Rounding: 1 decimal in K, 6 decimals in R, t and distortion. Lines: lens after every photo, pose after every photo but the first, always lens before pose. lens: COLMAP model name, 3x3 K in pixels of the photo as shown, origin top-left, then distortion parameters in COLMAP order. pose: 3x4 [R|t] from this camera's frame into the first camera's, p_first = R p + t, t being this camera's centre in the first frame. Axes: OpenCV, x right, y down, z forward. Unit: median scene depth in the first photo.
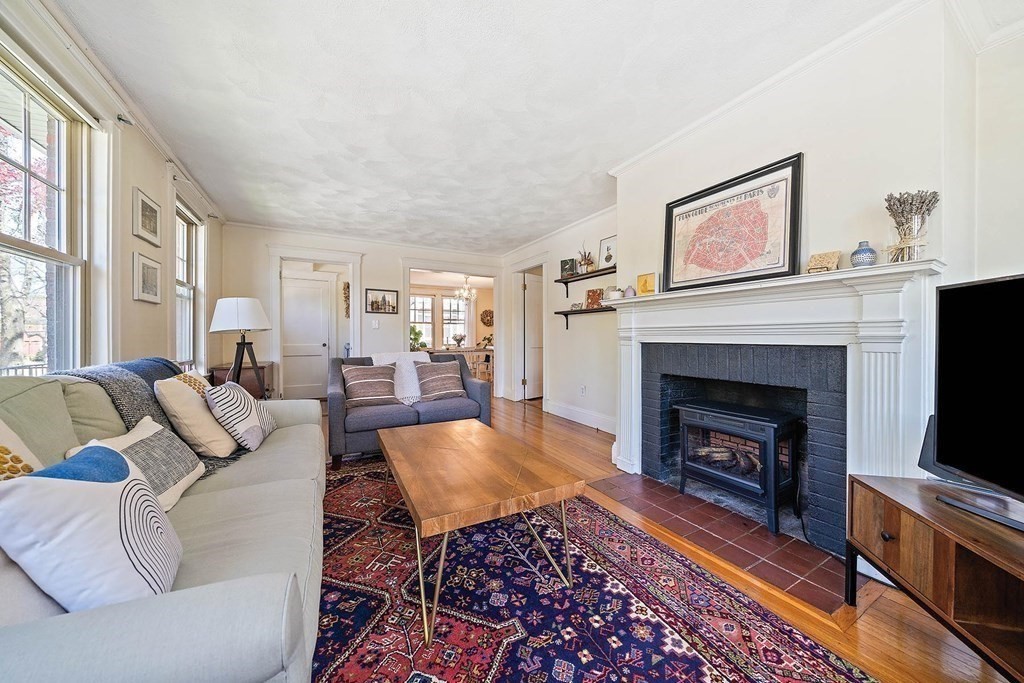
lens RADIAL K [[352.4, 0, 517.6], [0, 352.4, 337.9], [0, 0, 1]] dist [-0.005745, -0.000370]
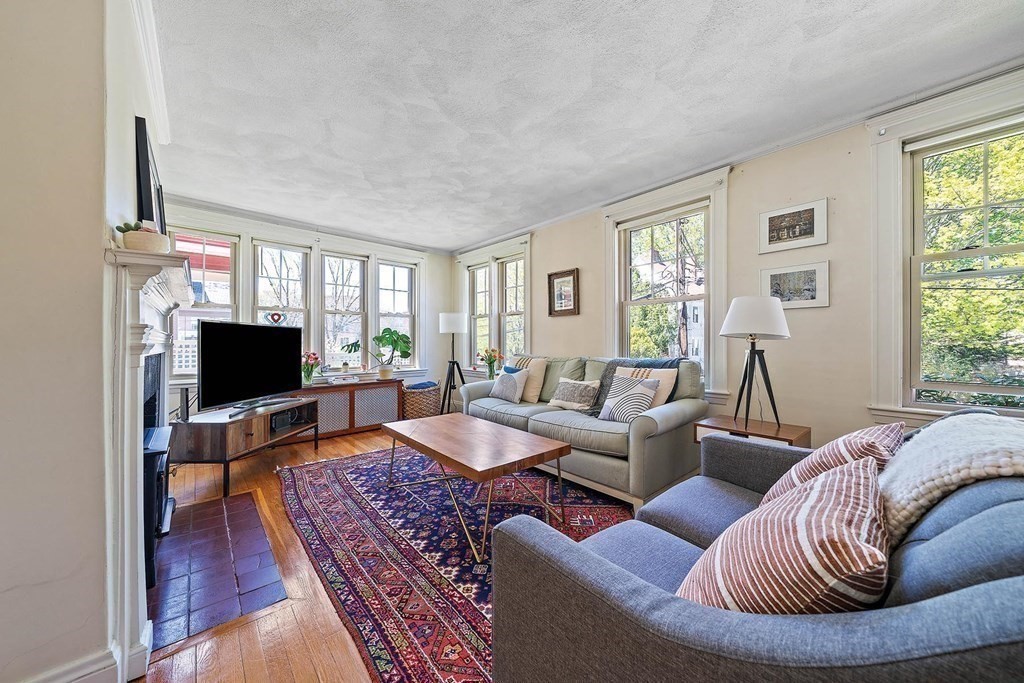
lens RADIAL K [[352.4, 0, 515.1], [0, 352.4, 342.3], [0, 0, 1]] dist [-0.005745, -0.000370]
pose [[-0.975926, 0.003710, -0.218069, -0.063404], [0.003546, 0.999993, 0.001140, -0.010414], [0.218072, 0.000339, -0.975933, 2.169857]]
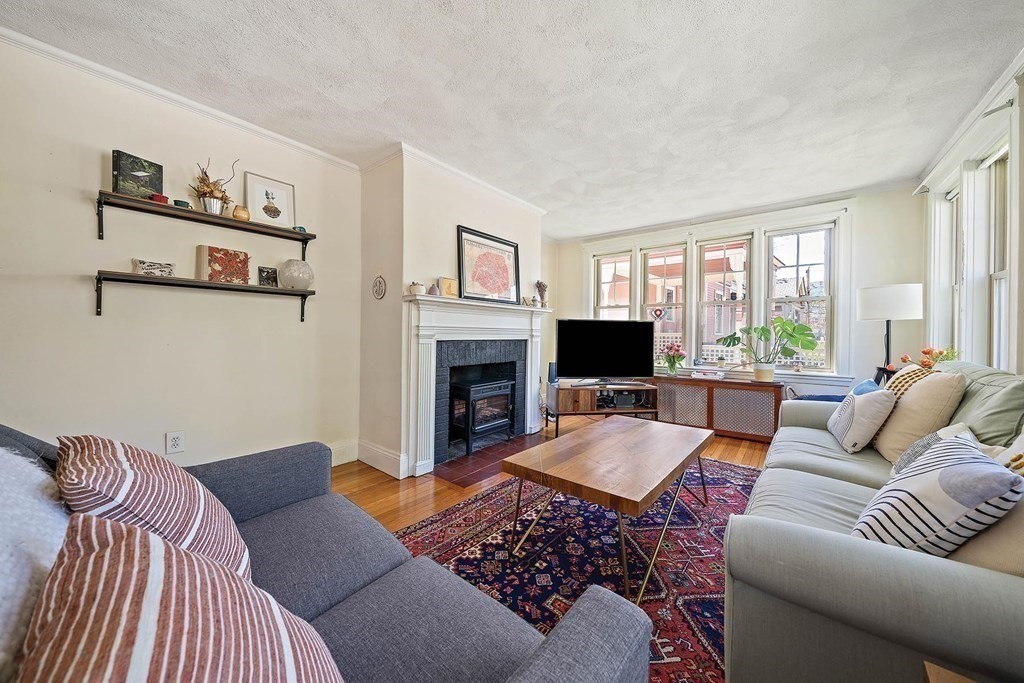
lens RADIAL K [[352.4, 0, 514.0], [0, 352.4, 336.7], [0, 0, 1]] dist [-0.005745, -0.000370]
pose [[-0.368109, -0.008525, 0.929743, -0.982779], [-0.005241, 0.999961, 0.007094, -0.009769], [-0.929768, -0.002261, -0.368140, 1.616503]]
